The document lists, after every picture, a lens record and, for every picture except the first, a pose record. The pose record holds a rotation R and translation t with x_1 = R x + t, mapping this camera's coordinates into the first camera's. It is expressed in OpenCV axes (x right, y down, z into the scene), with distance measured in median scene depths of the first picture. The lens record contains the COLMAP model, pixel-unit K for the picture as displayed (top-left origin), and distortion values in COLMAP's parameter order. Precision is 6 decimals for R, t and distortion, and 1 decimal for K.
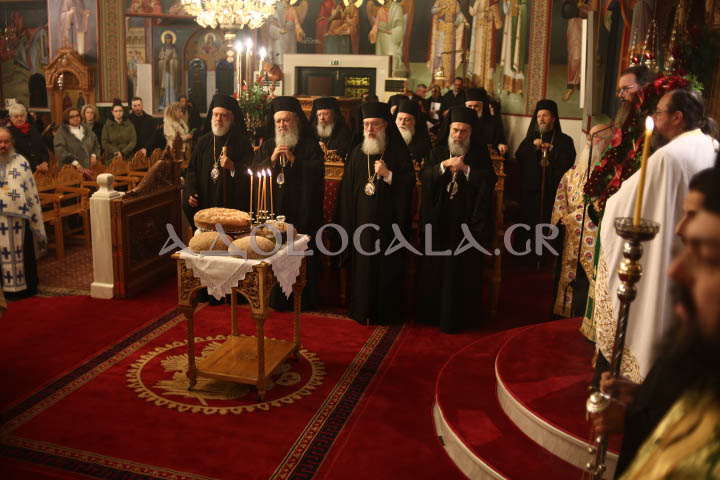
lens RADIAL K [[696.4, 0, 362.5], [0, 696.4, 237.9], [0, 0, 1]] dist [-0.101389, 0.000000]
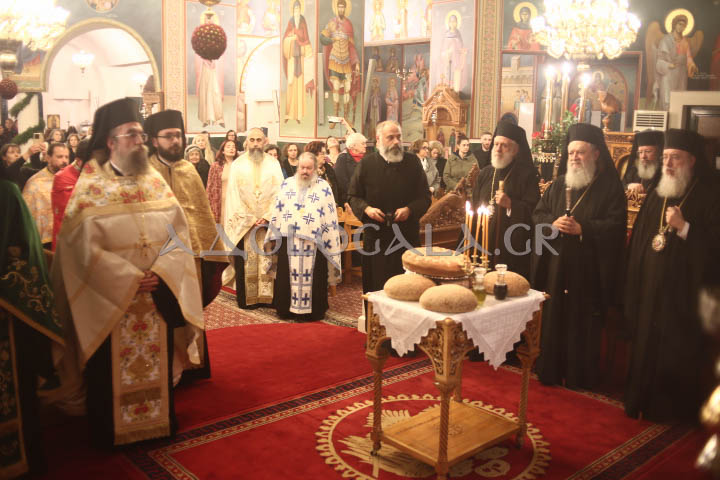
lens RADIAL K [[696.4, 0, 387.6], [0, 696.4, 239.9], [0, 0, 1]] dist [-0.101389, 0.000000]
pose [[0.842186, 0.083684, -0.532654, 0.149351], [-0.117243, 0.992667, -0.029419, -0.015800], [0.526286, 0.087227, 0.845822, 0.191691]]
